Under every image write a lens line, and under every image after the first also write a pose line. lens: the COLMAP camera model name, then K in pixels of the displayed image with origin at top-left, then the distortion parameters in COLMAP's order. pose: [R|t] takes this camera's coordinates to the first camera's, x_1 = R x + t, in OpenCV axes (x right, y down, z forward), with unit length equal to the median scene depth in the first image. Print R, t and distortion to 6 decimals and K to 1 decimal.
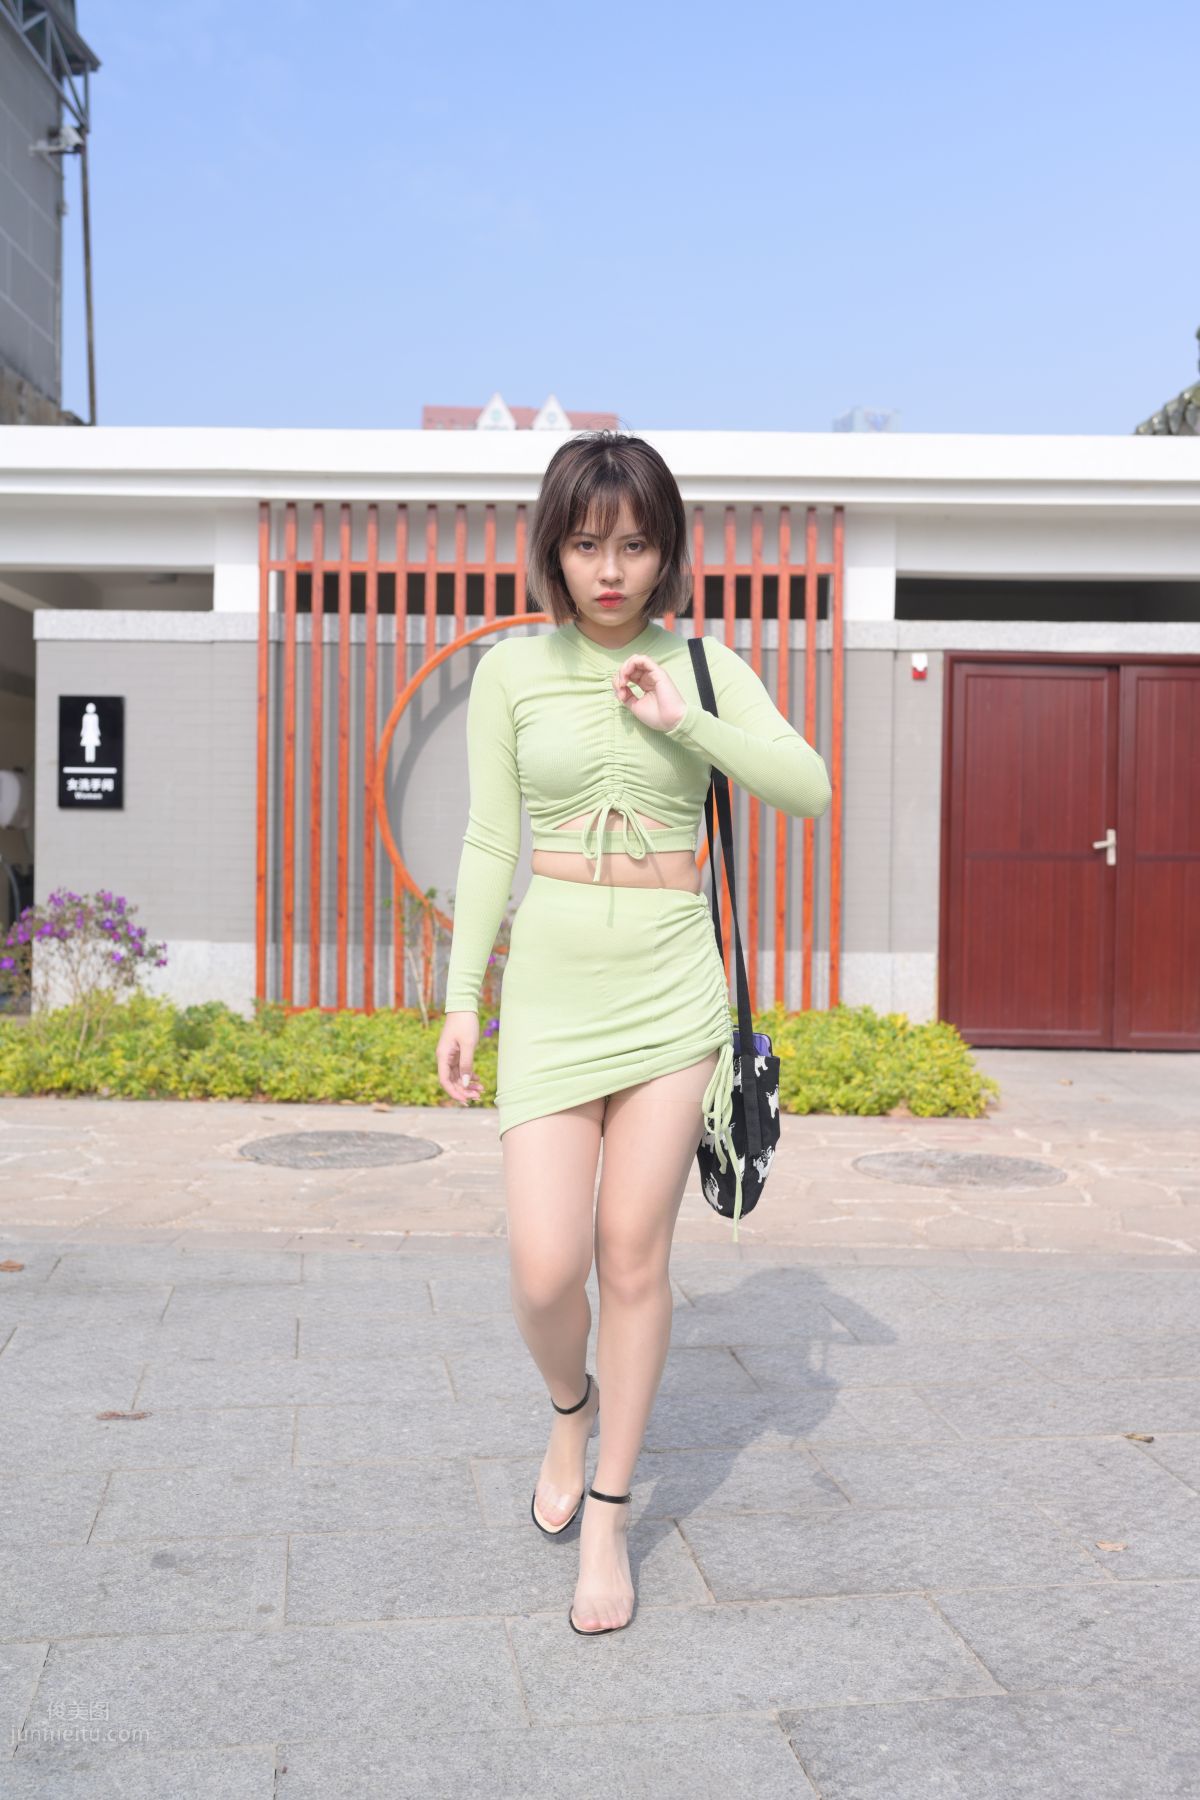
lens RADIAL K [[1746.8, 0, 517.9], [0, 1746.8, 831.7], [0, 0, 1]] dist [-0.001116, 0.002493]
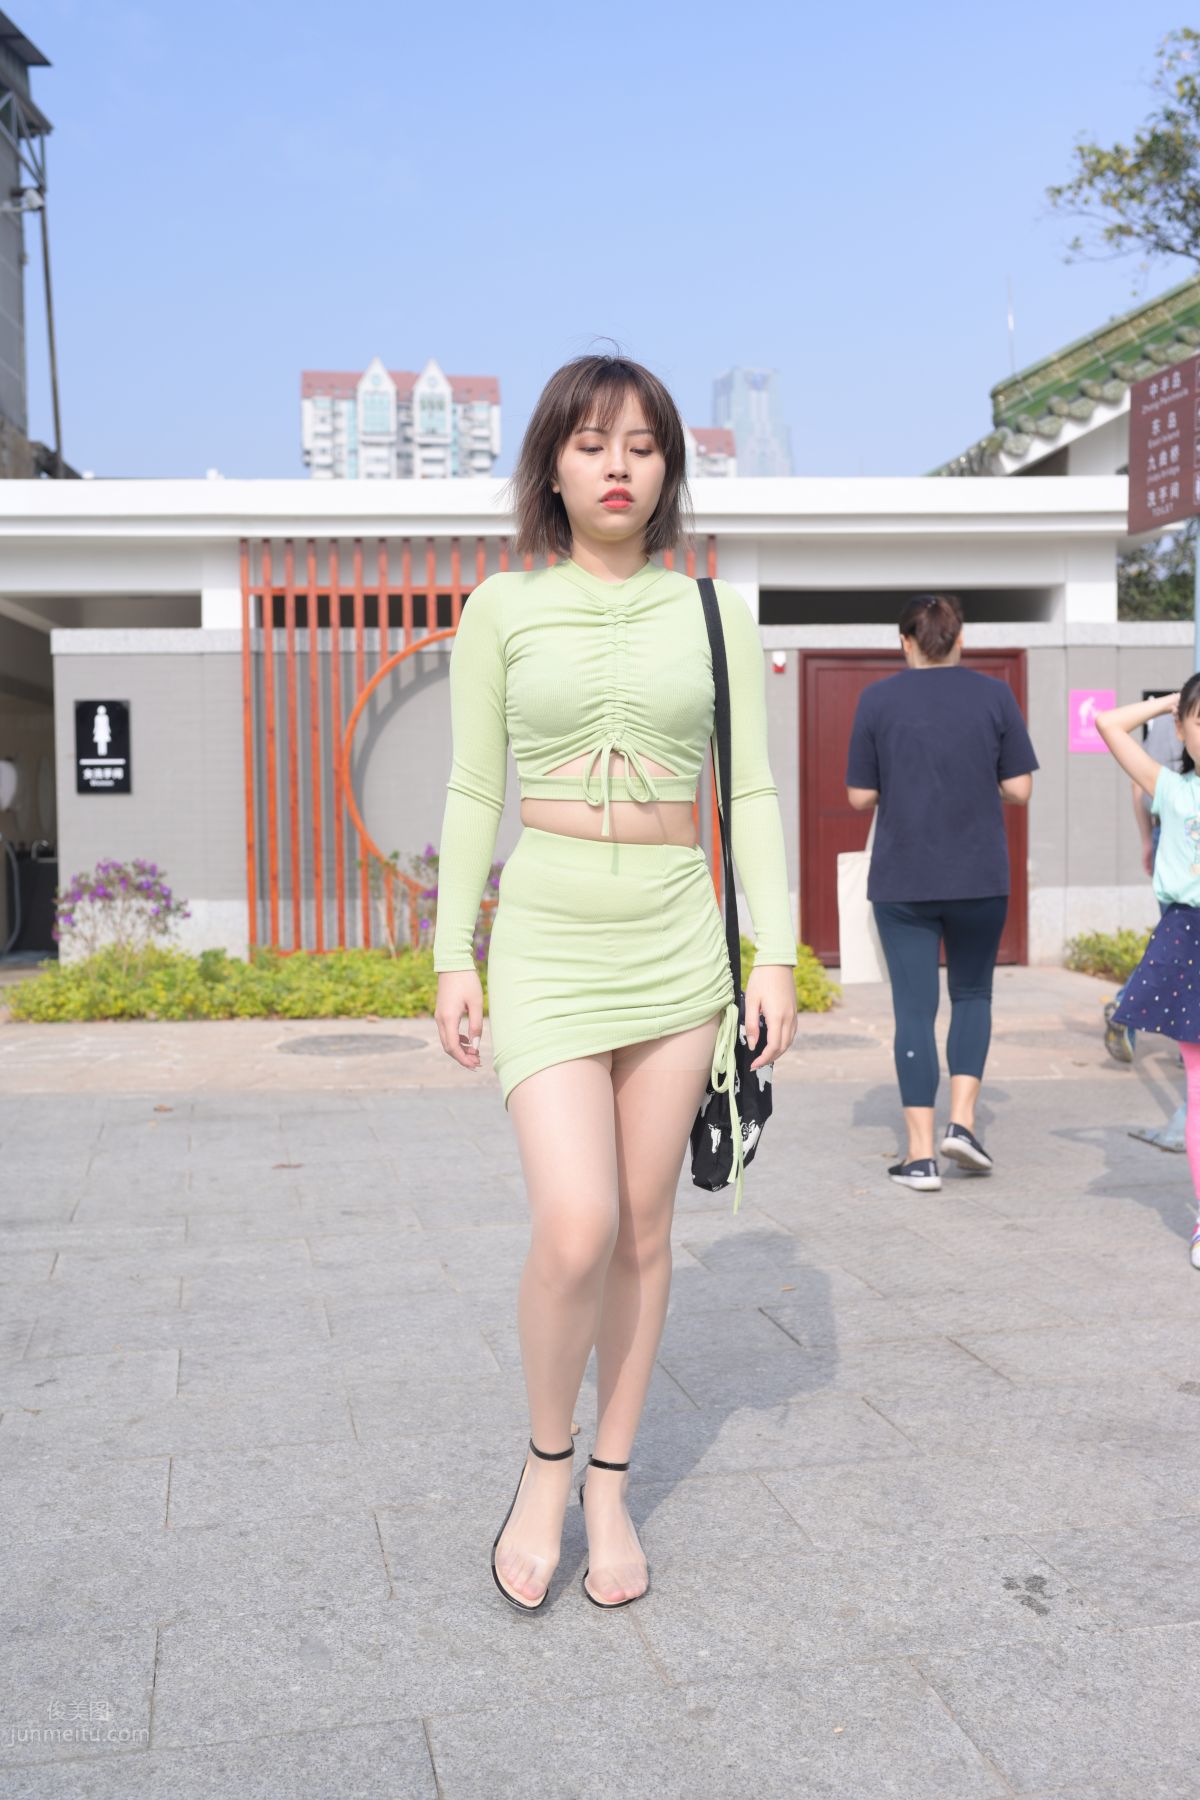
lens RADIAL K [[1742.8, 0, 498.2], [0, 1742.8, 807.8], [0, 0, 1]] dist [-0.001497, -0.000980]
pose [[0.998411, -0.025673, 0.050160, -0.034693], [0.025381, 0.999657, 0.006434, -0.004335], [-0.050308, -0.005151, 0.998720, -0.230561]]
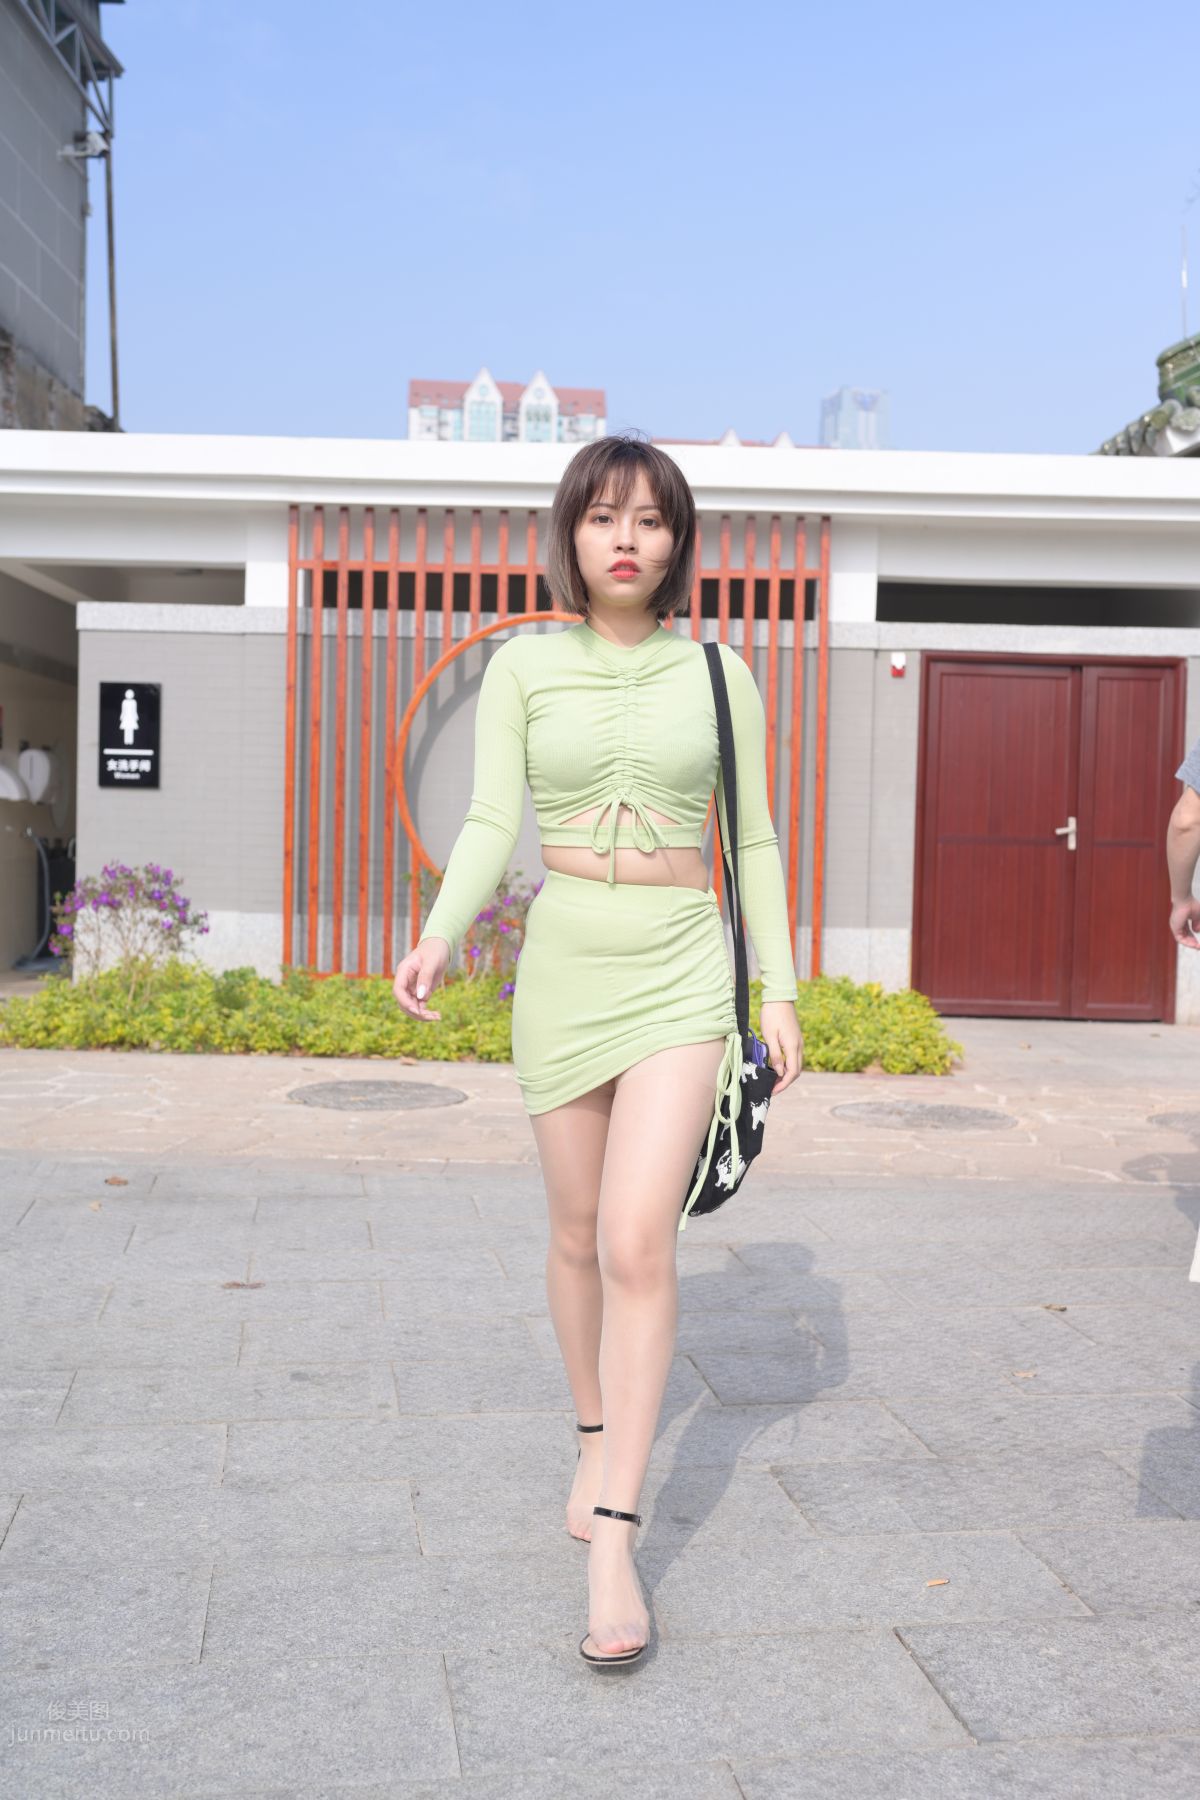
lens RADIAL K [[1746.8, 0, 517.9], [0, 1746.8, 831.7], [0, 0, 1]] dist [-0.001116, 0.002493]
pose [[0.999902, 0.010321, 0.009495, -0.015528], [-0.010442, 0.999864, 0.012779, -0.002413], [-0.009361, -0.012877, 0.999873, -0.083974]]
